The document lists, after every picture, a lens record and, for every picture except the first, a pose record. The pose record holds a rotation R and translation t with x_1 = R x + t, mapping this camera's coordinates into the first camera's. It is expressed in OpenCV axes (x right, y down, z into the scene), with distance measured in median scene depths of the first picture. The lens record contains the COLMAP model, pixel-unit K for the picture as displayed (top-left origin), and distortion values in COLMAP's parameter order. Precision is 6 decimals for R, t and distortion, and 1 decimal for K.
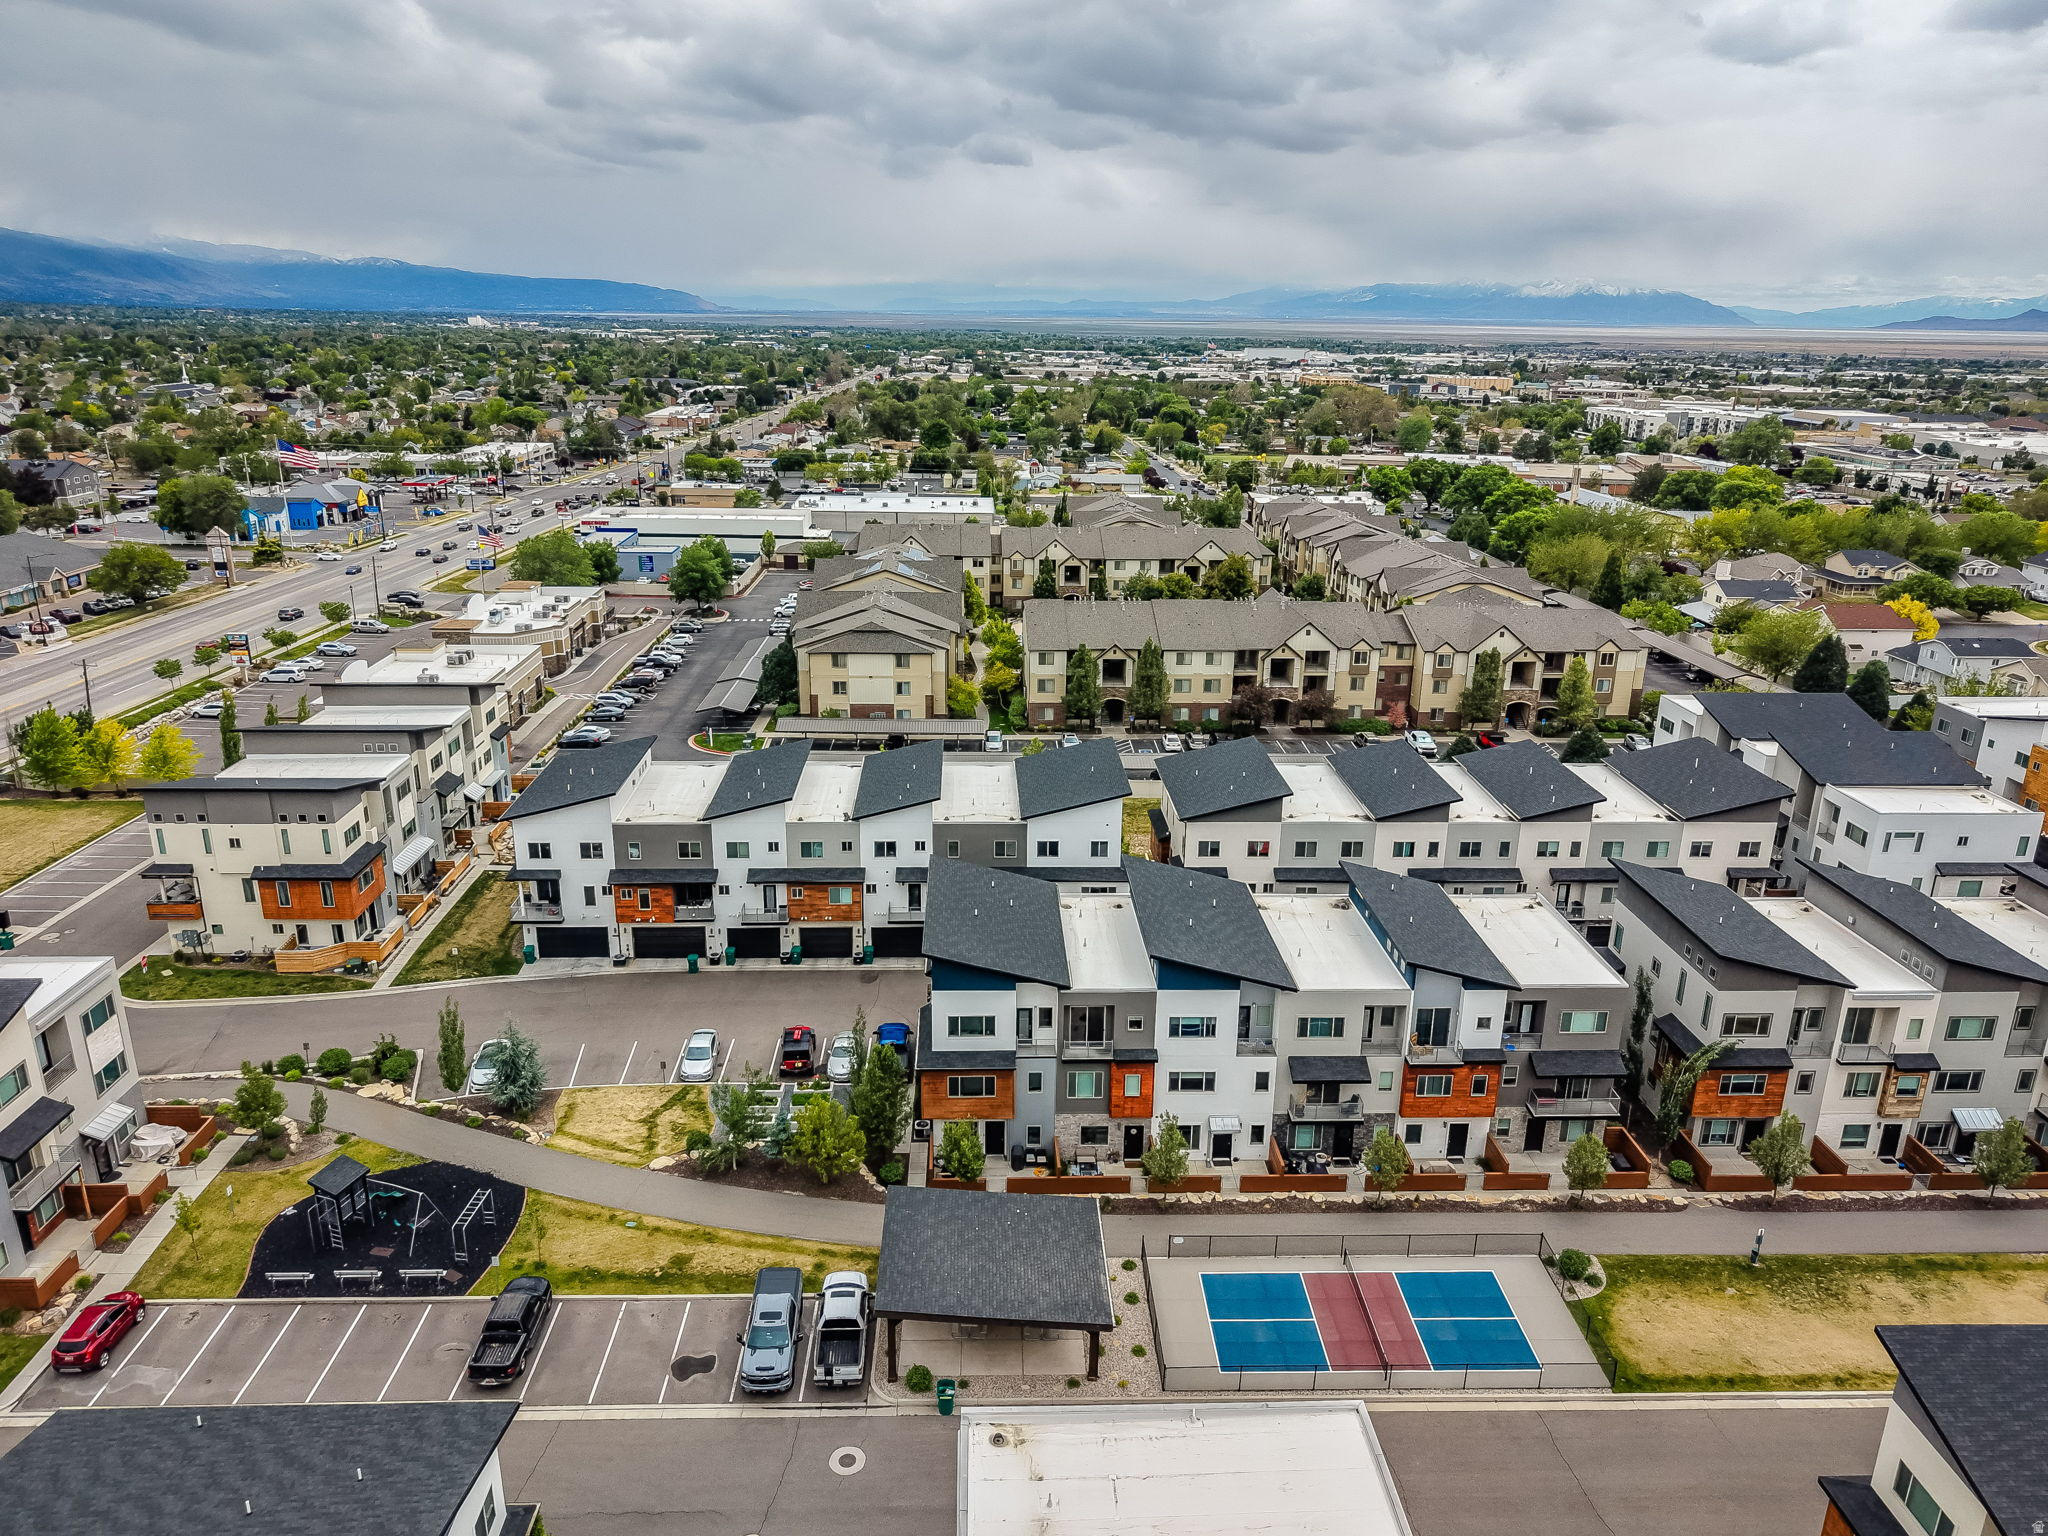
lens RADIAL K [[1385.0, 0, 1019.7], [0, 1385.0, 755.7], [0, 0, 1]] dist [0.017727, -0.014842]
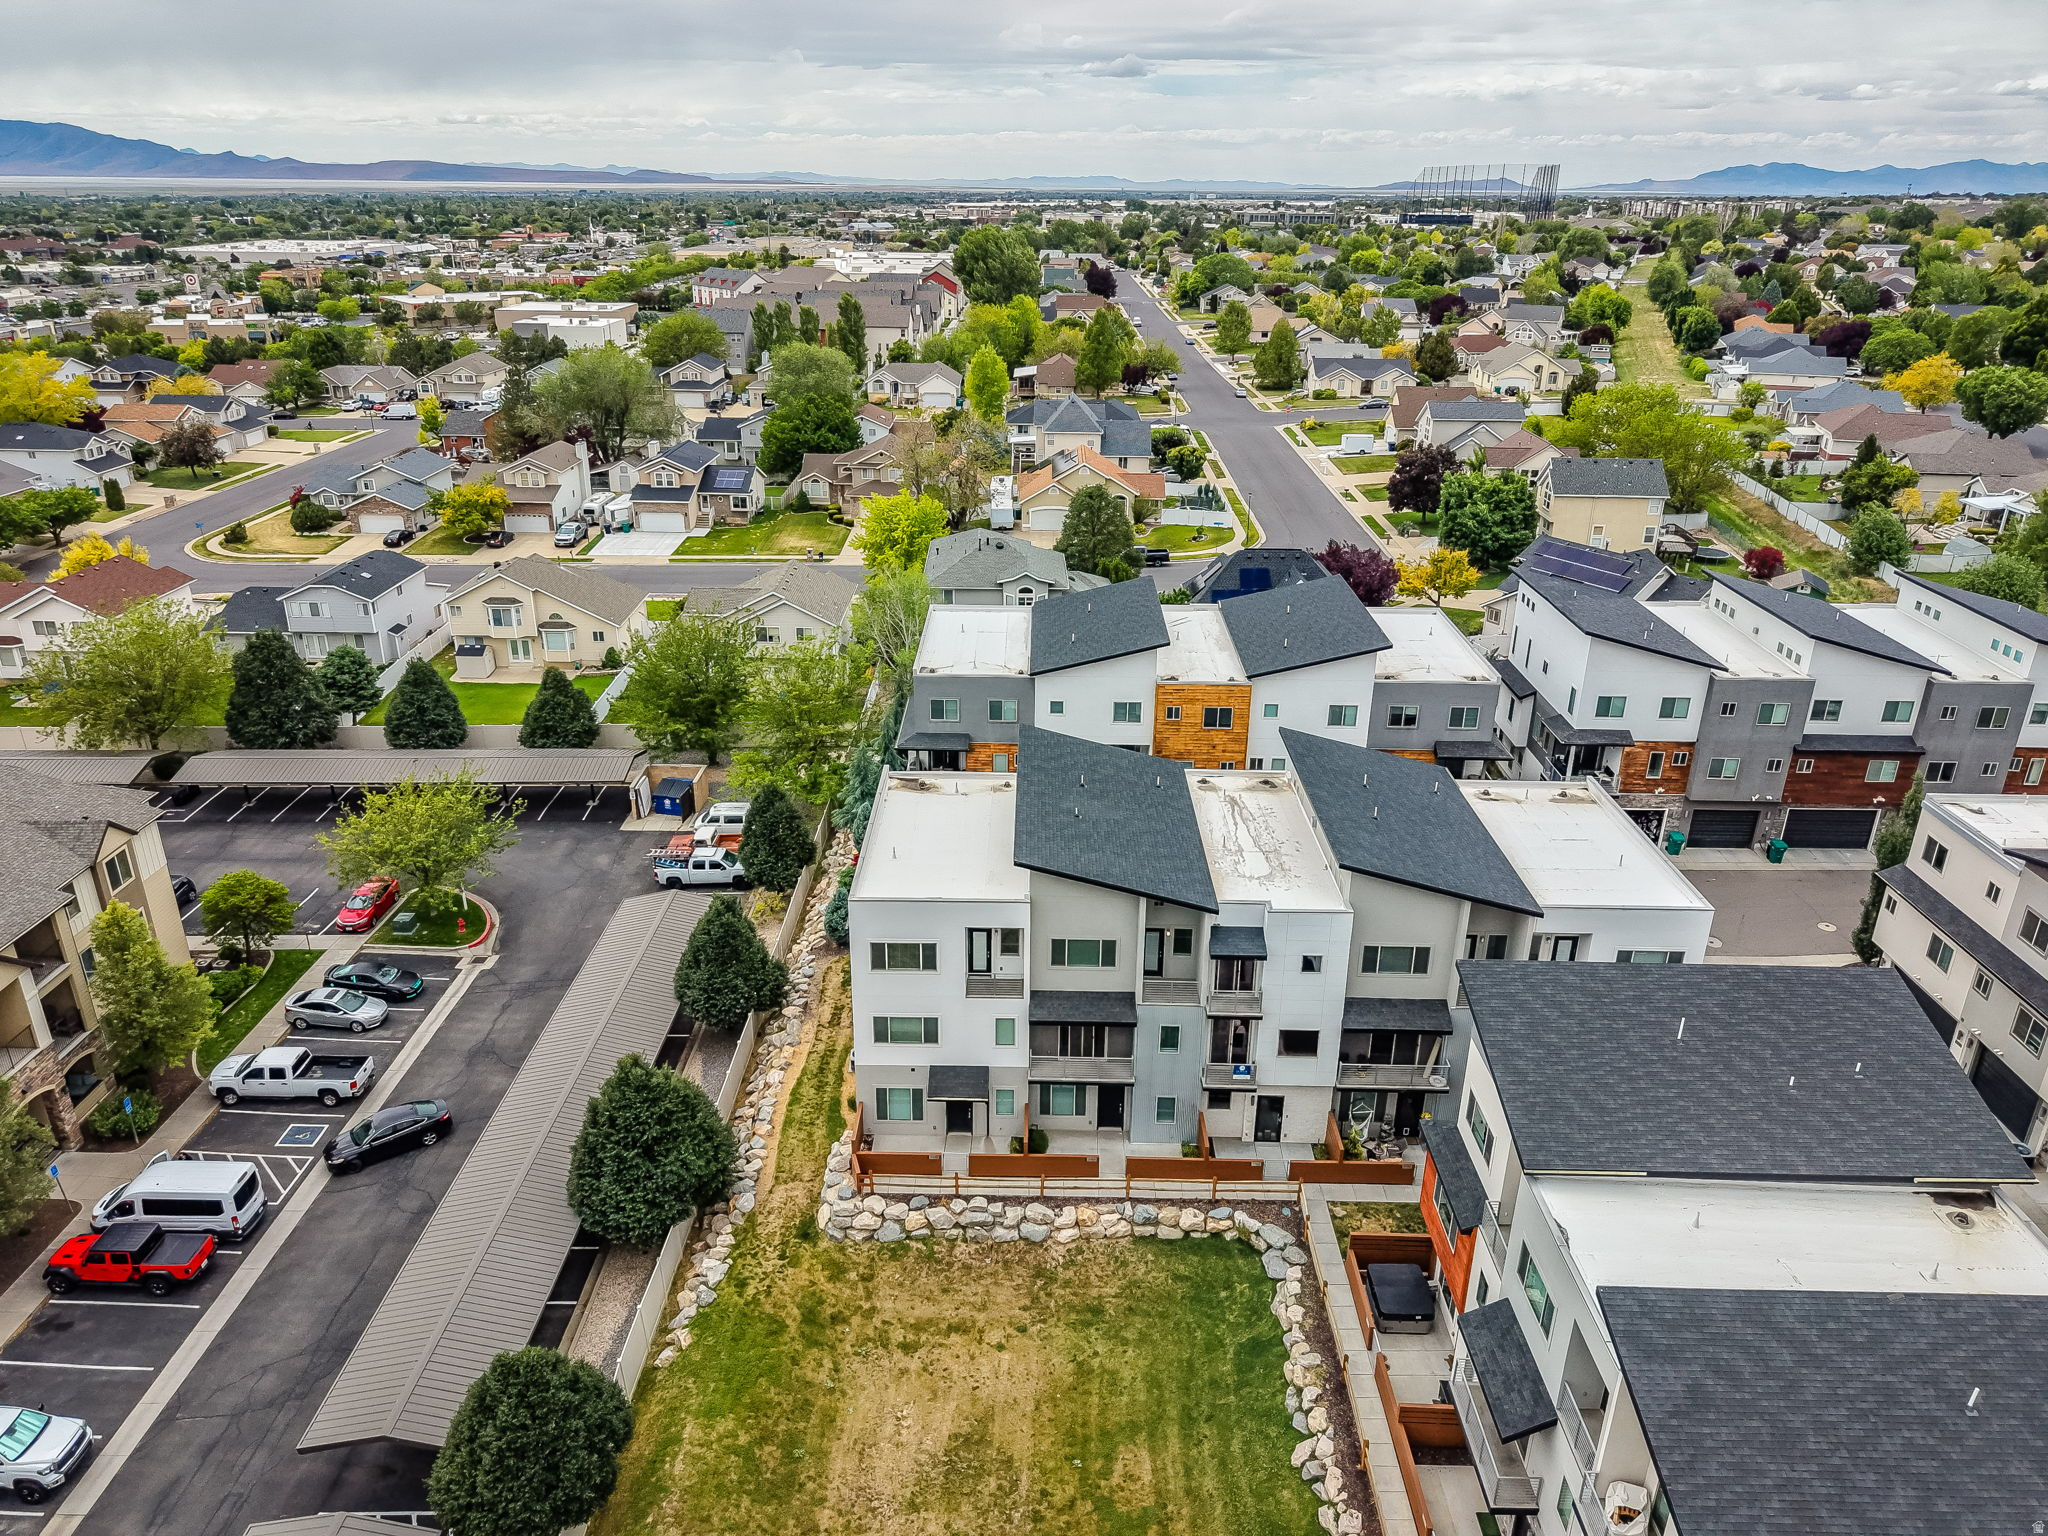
lens RADIAL K [[1394.9, 0, 1019.7], [0, 1394.9, 734.0], [0, 0, 1]] dist [0.024393, -0.019201]
pose [[0.053553, -0.383300, 0.922070, 0.092857], [0.298516, 0.887314, 0.351514, -0.166416], [-0.952901, 0.256429, 0.161939, 0.694340]]
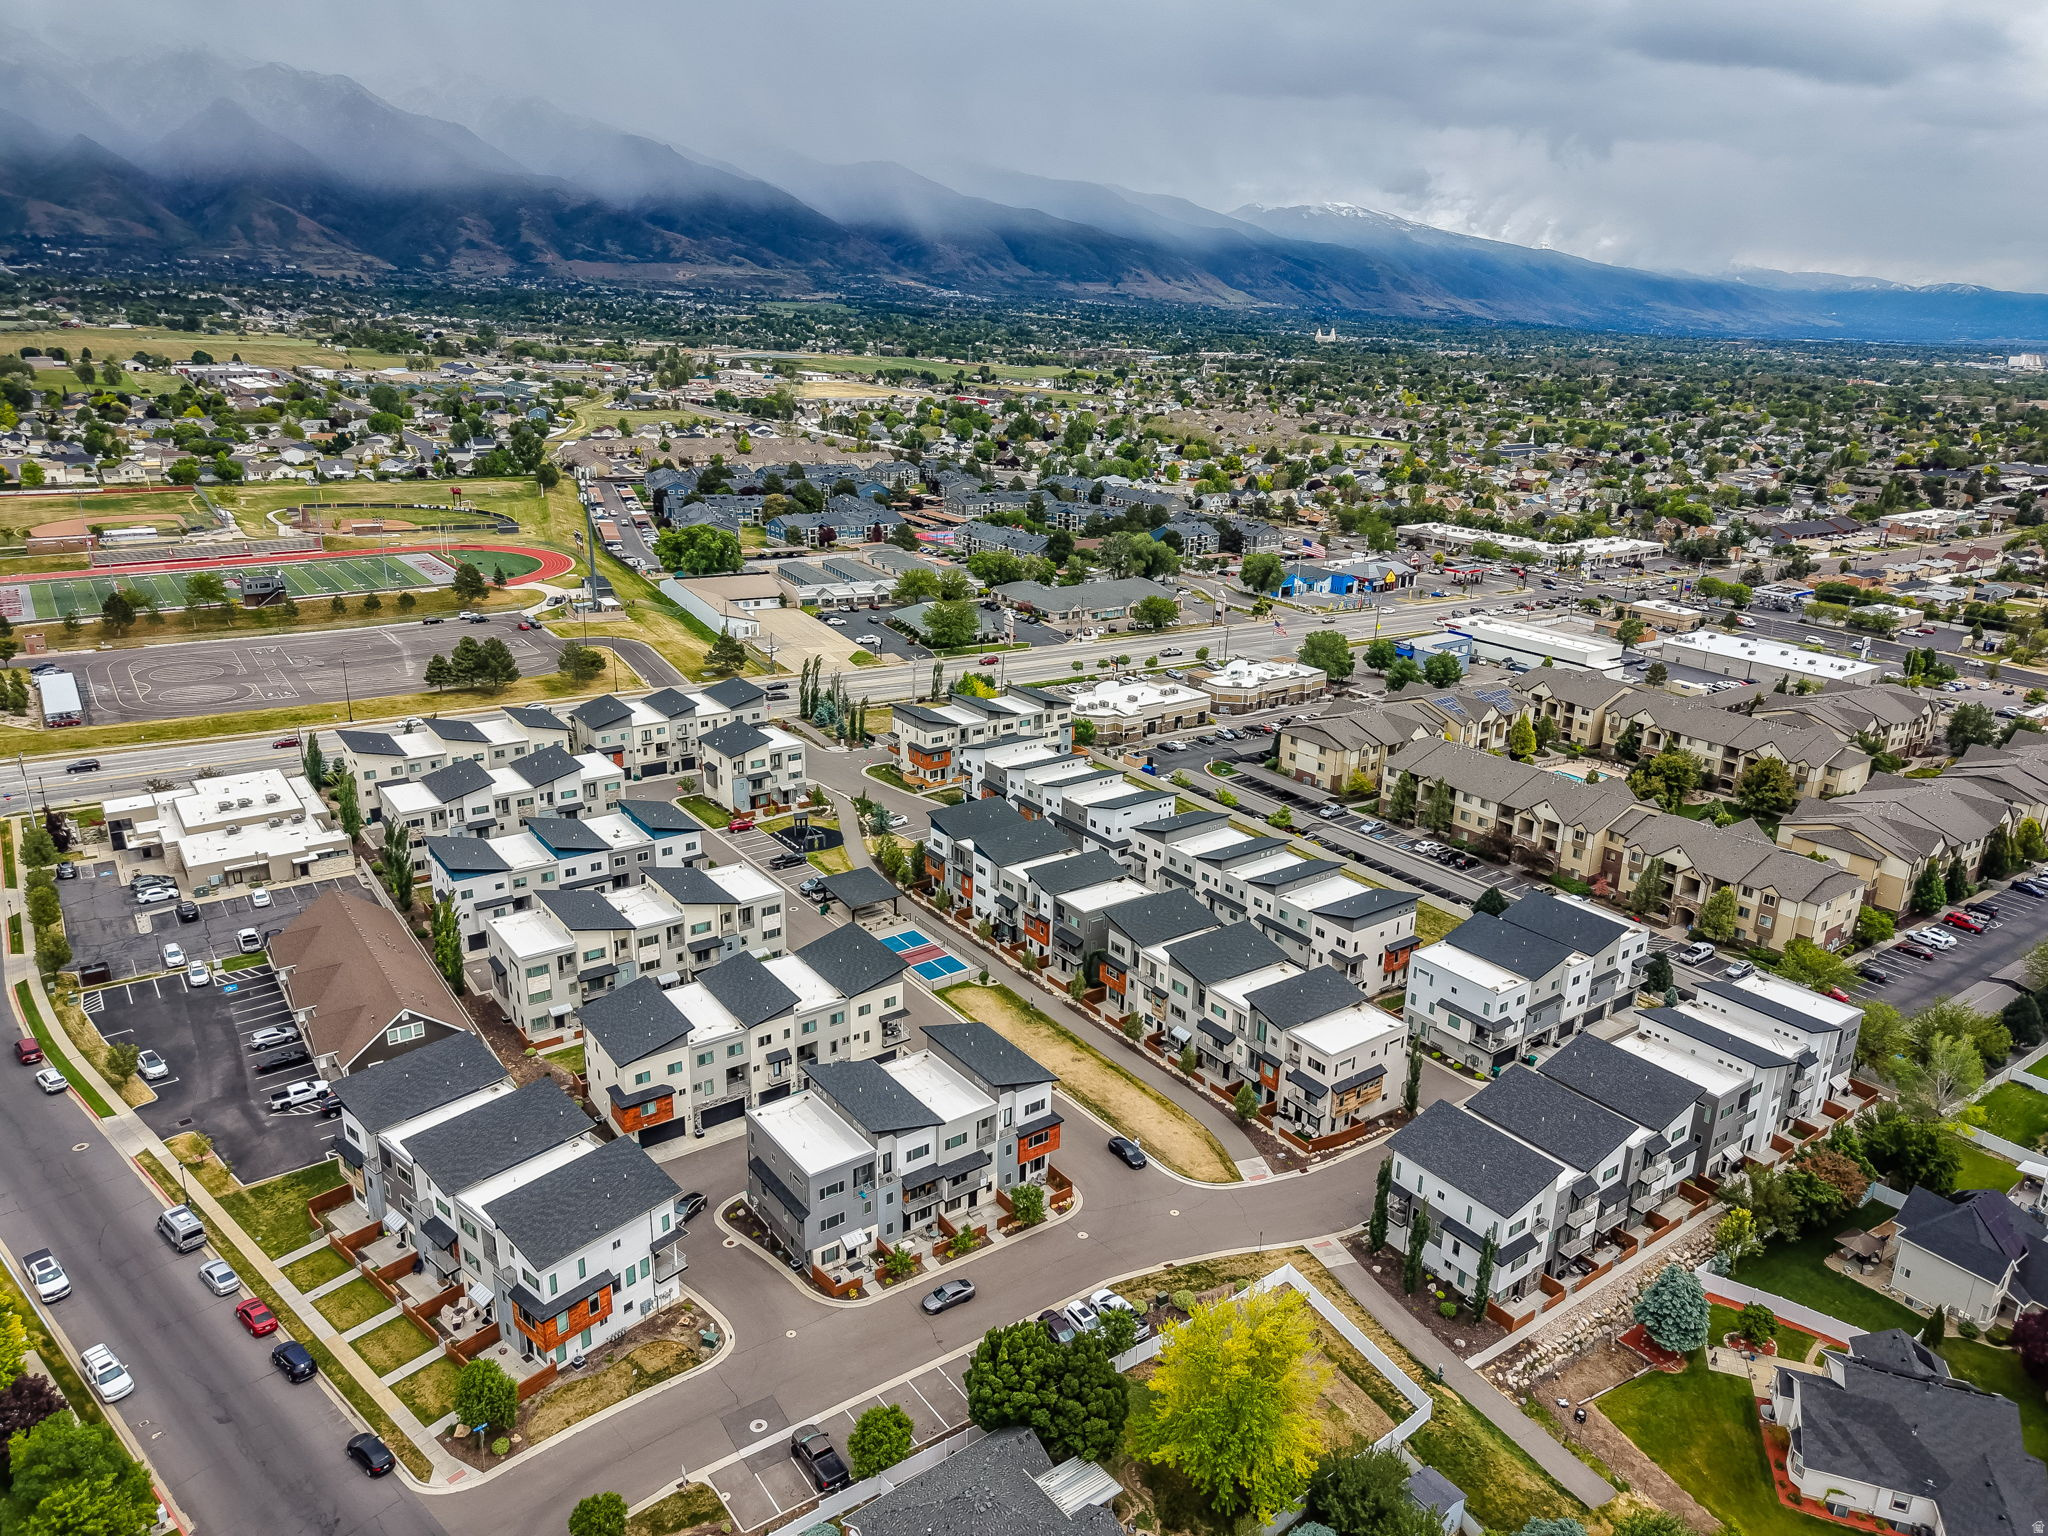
lens RADIAL K [[1385.0, 0, 1019.7], [0, 1385.0, 755.7], [0, 0, 1]] dist [0.017727, -0.014842]
pose [[0.554521, 0.257200, -0.791426, 0.996033], [-0.269983, 0.955199, 0.121258, -0.162012], [0.787157, 0.146431, 0.599118, -0.262876]]
